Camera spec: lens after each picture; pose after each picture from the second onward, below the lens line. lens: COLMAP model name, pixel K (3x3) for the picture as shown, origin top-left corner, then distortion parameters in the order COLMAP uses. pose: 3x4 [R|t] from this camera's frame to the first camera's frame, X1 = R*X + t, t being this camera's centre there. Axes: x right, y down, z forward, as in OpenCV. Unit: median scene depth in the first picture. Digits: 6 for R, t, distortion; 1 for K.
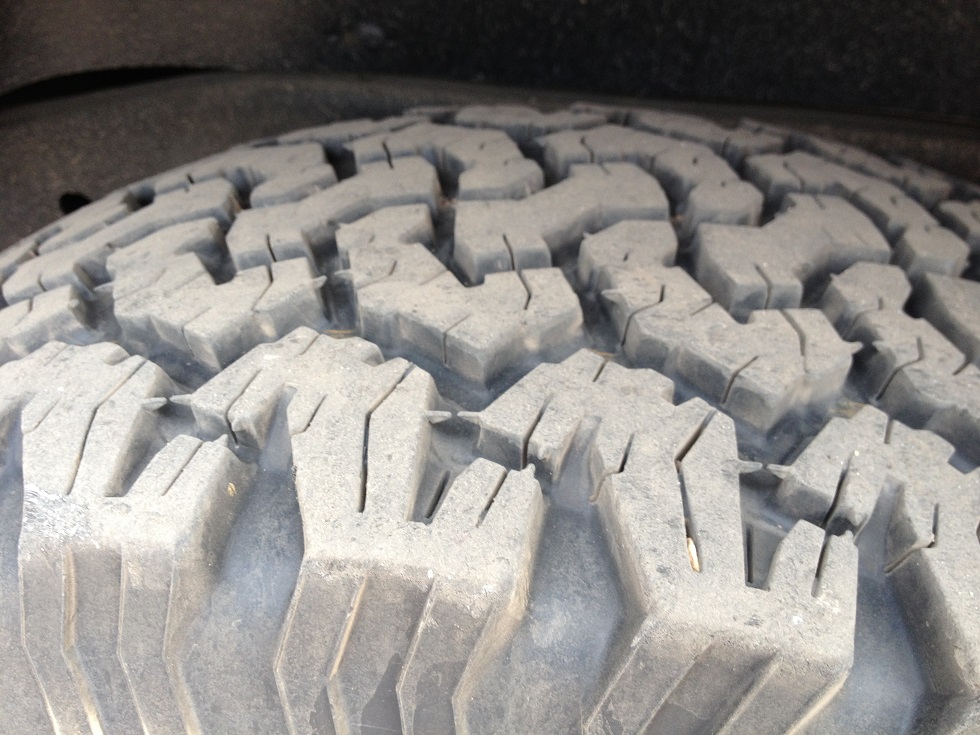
lens RADIAL K [[1000.4, 0, 490.0], [0, 1000.4, 367.5], [0, 0, 1]] dist [0.085369, -0.029504]
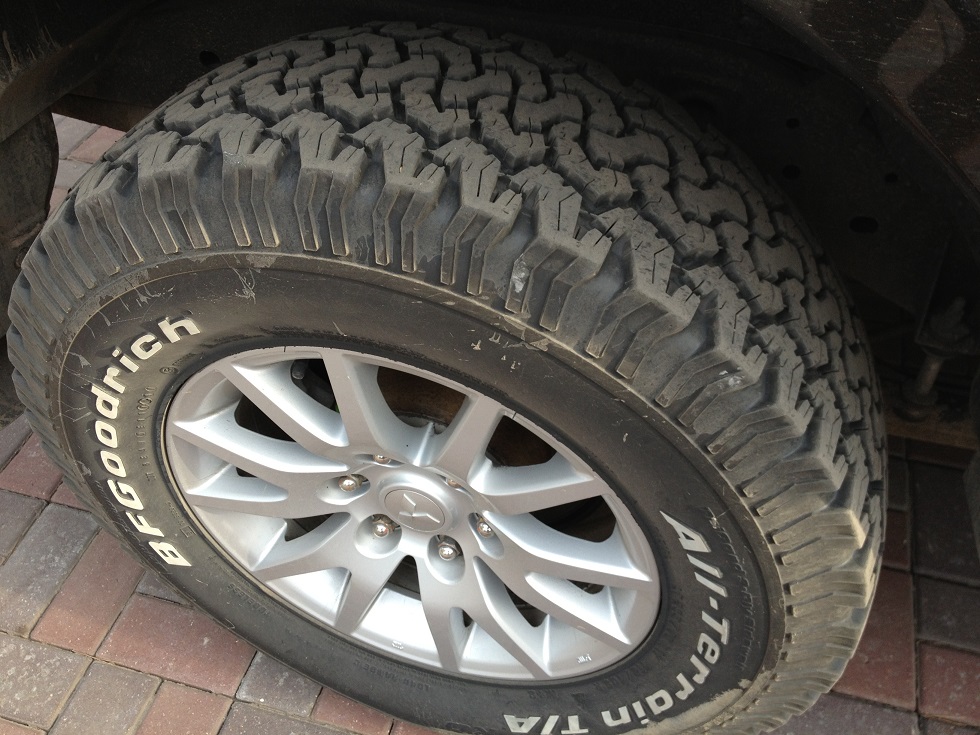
lens RADIAL K [[1000.4, 0, 490.0], [0, 1000.4, 367.5], [0, 0, 1]] dist [0.085369, -0.029504]
pose [[0.996303, 0.048913, -0.070627, 0.632439], [-0.038515, 0.989156, 0.141731, 0.281825], [0.076794, -0.138487, 0.987382, -2.124547]]
